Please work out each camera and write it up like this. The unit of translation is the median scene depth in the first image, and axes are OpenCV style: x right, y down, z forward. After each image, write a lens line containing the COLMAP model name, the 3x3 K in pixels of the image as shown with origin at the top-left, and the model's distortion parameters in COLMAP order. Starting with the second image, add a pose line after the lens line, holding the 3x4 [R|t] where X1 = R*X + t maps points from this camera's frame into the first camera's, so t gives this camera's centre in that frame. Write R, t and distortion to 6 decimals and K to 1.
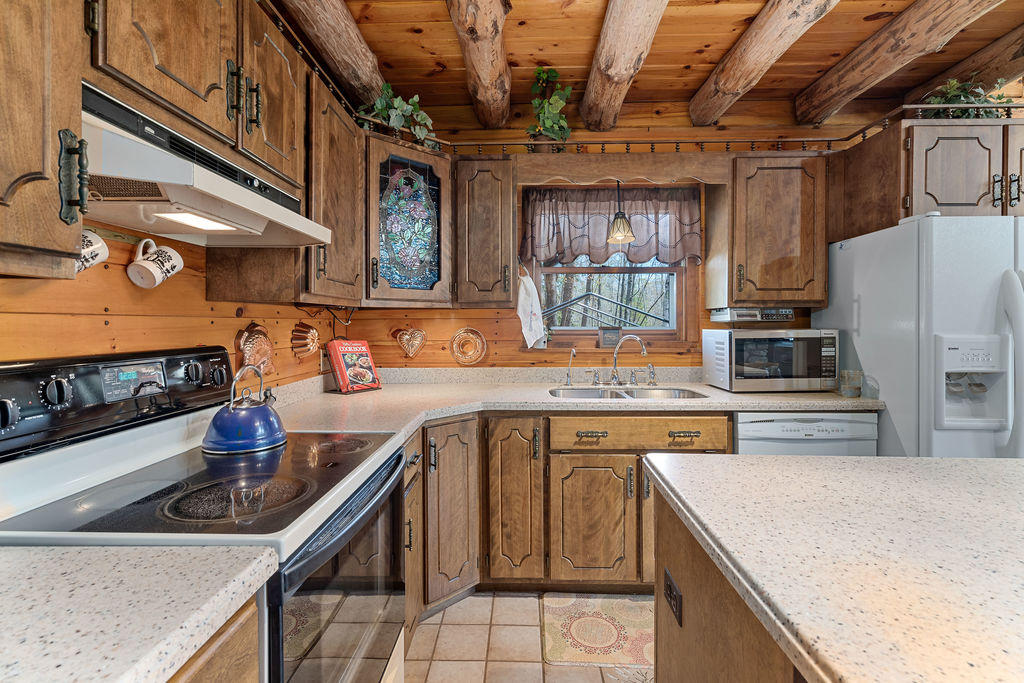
lens RADIAL K [[467.8, 0, 509.4], [0, 467.8, 328.2], [0, 0, 1]] dist [-0.000665, 0.001362]
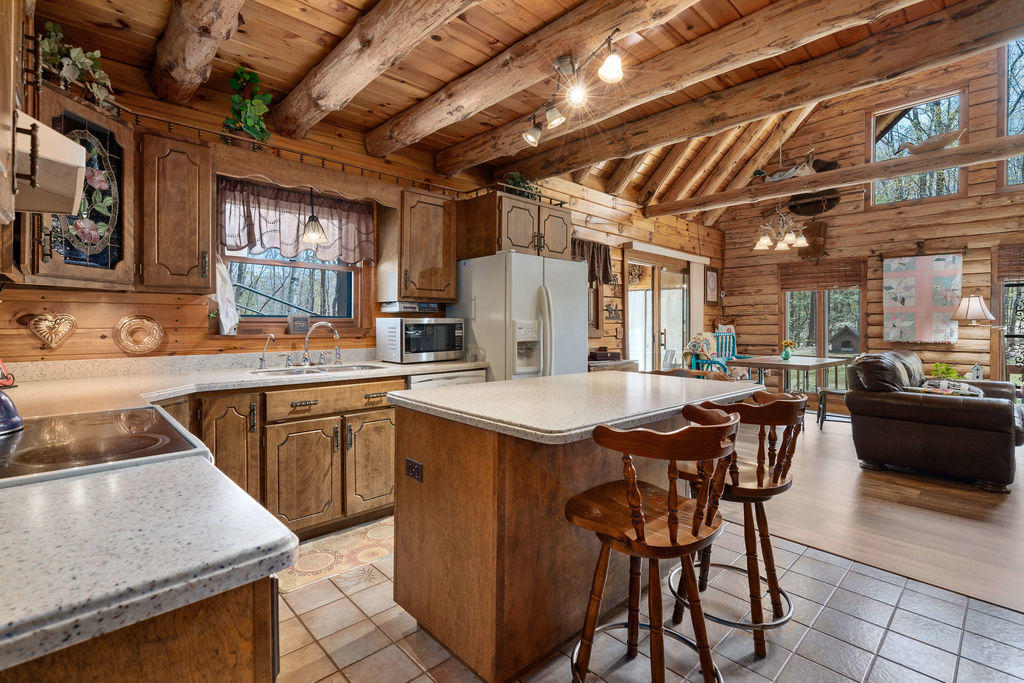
lens RADIAL K [[467.8, 0, 509.4], [0, 467.8, 328.2], [0, 0, 1]] dist [-0.000665, 0.001362]
pose [[0.713543, -0.003418, 0.700603, -0.245451], [0.000367, 0.999990, 0.004506, 0.027177], [-0.700611, -0.002958, 0.713537, -0.178242]]
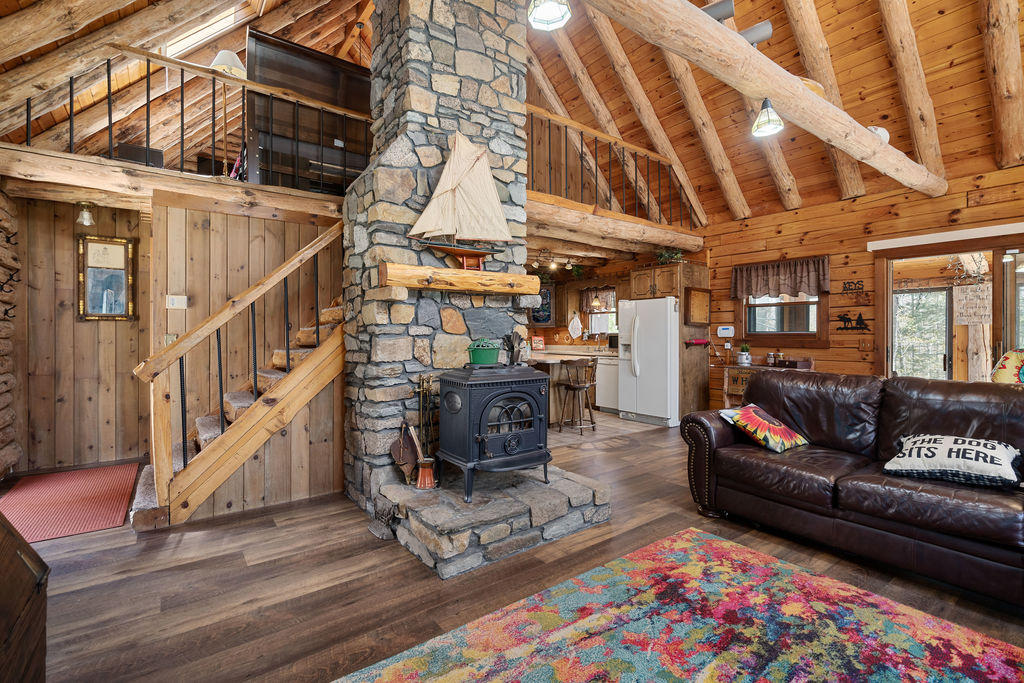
lens RADIAL K [[467.8, 0, 509.4], [0, 467.8, 328.2], [0, 0, 1]] dist [-0.000665, 0.001362]
pose [[0.624543, -0.011677, -0.780903, 2.480856], [-0.001741, 0.999865, -0.016343, 0.022750], [0.780988, 0.011566, 0.624439, -1.510518]]
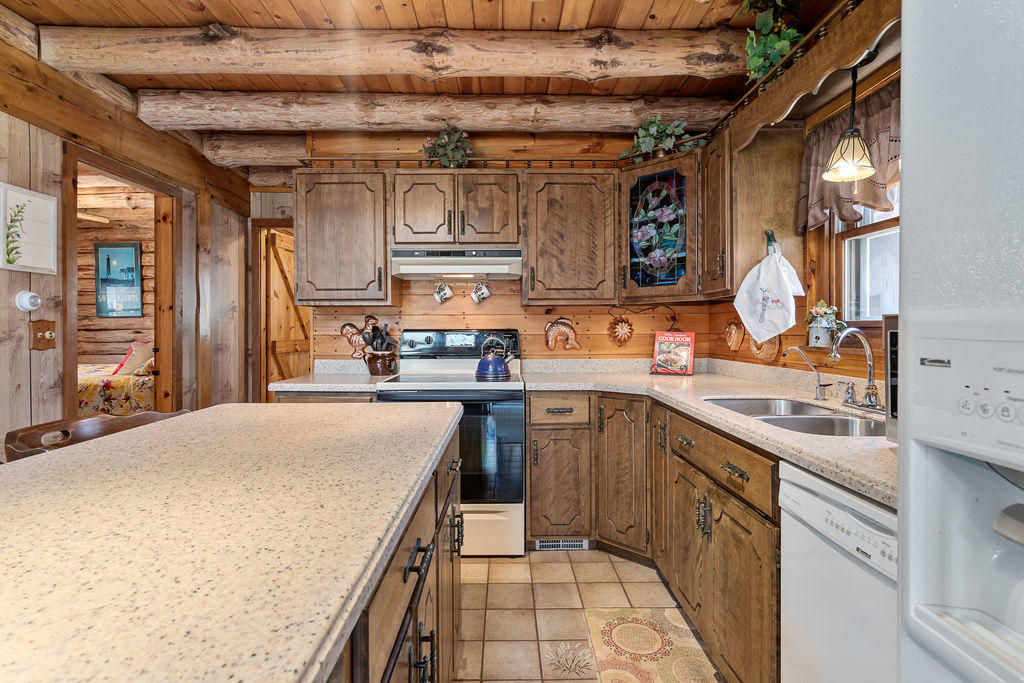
lens RADIAL K [[492.0, 0, 510.6], [0, 492.0, 327.8], [0, 0, 1]] dist [0.005330, 0.000288]
pose [[0.045479, 0.001298, -0.998964, 0.930365], [-0.005444, 0.999985, 0.001051, 0.018279], [0.998950, 0.005391, 0.045486, 0.558497]]
